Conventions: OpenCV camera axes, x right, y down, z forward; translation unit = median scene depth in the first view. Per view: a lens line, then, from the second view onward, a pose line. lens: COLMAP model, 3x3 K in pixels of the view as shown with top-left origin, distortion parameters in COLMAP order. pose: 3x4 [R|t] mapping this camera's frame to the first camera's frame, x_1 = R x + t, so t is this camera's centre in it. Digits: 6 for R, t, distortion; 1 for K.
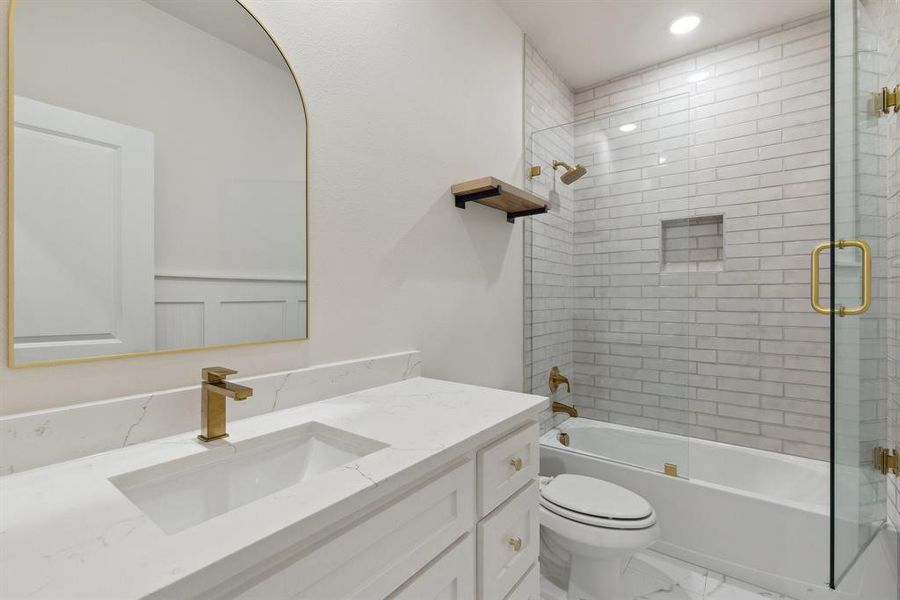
lens RADIAL K [[406.9, 0, 450.5], [0, 406.9, 300.3], [0, 0, 1]] dist [0.006904, 0.000282]
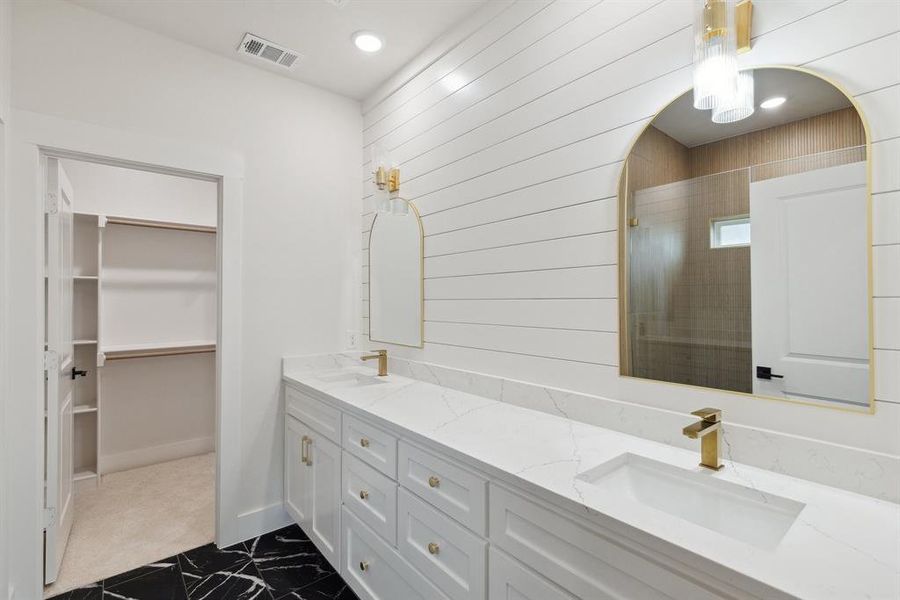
lens RADIAL K [[406.9, 0, 450.6], [0, 406.9, 299.6], [0, 0, 1]] dist [0.006904, 0.000282]
pose [[-0.232397, -0.003074, -0.972616, 0.828630], [0.002099, 0.999991, -0.003662, -0.167082], [0.972619, -0.002892, -0.232389, 0.552195]]
